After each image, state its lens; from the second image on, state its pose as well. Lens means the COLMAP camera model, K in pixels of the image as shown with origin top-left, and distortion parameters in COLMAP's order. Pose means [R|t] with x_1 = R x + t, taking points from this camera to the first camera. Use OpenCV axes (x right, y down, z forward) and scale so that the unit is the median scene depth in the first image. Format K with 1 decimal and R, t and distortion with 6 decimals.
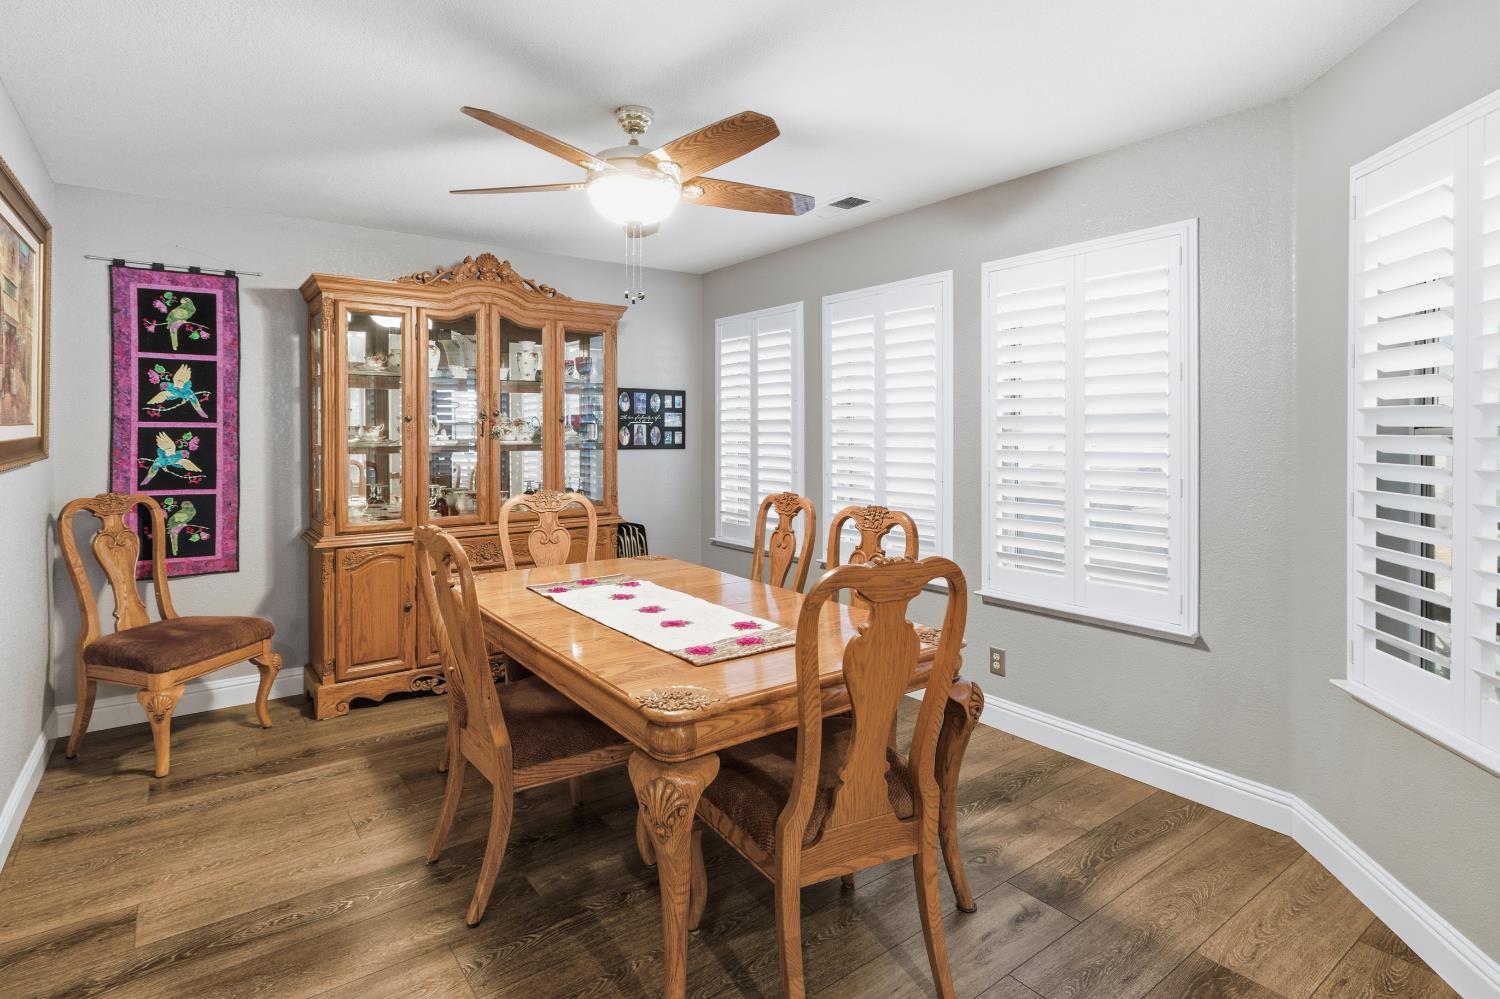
lens RADIAL K [[766.2, 0, 752.1], [0, 766.2, 456.6], [0, 0, 1]] dist [-0.000115, 0.000045]
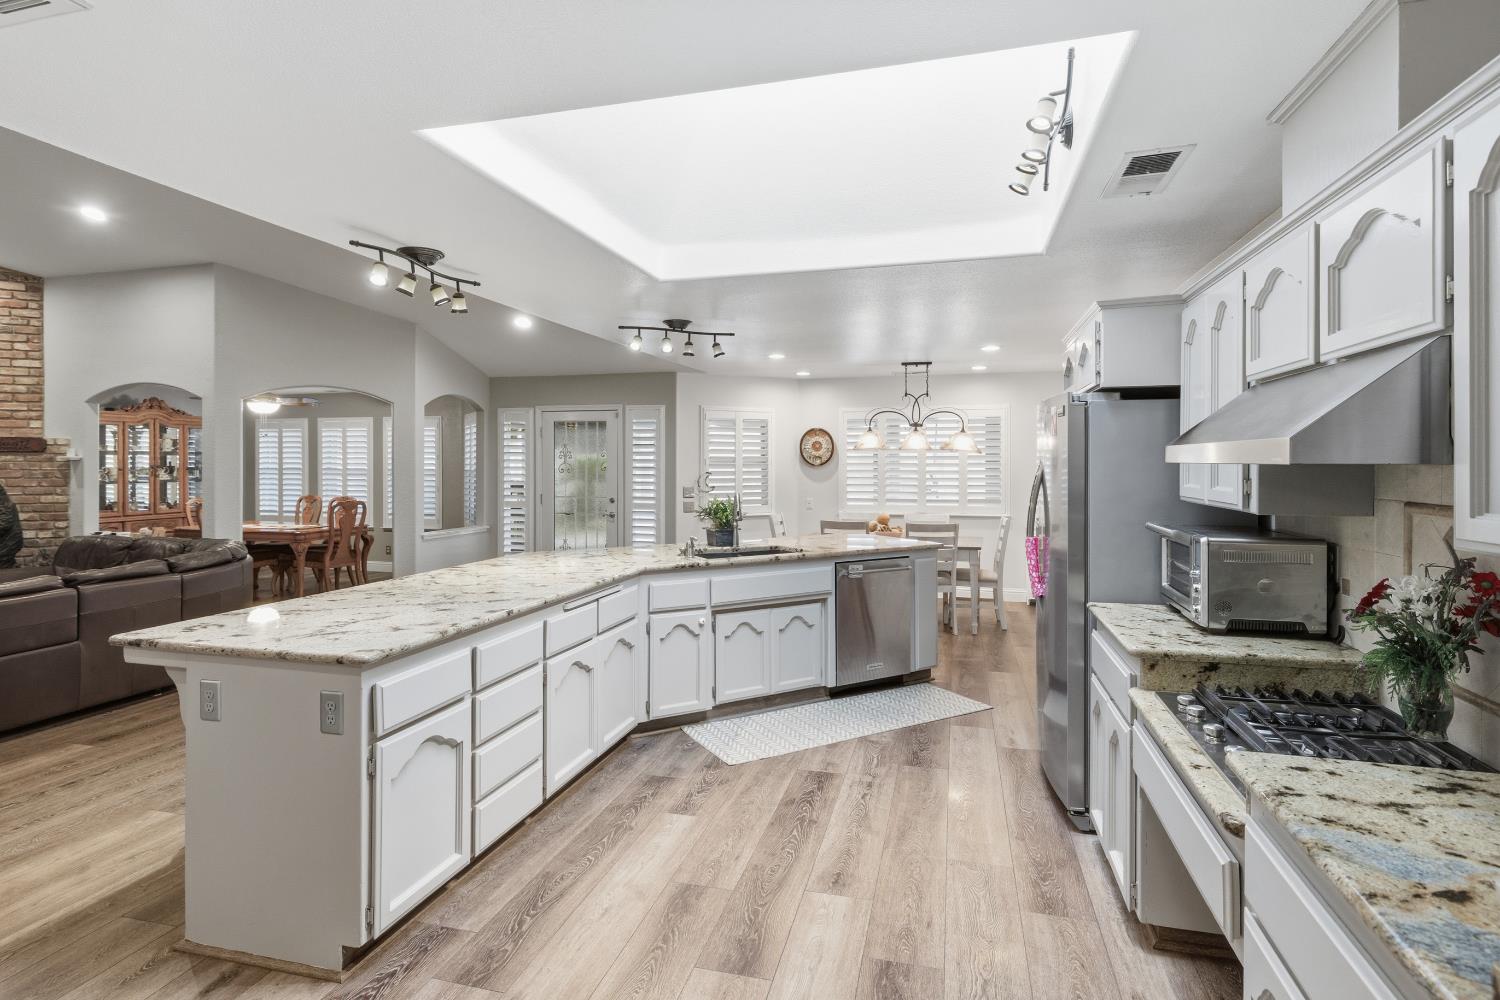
lens RADIAL K [[766.2, 0, 752.1], [0, 766.2, 457.1], [0, 0, 1]] dist [-0.000115, 0.000045]
pose [[0.785661, 0.006383, 0.618624, -0.359441], [0.019226, 0.999212, -0.034728, 0.029923], [-0.618358, 0.039178, 0.784919, -1.925207]]
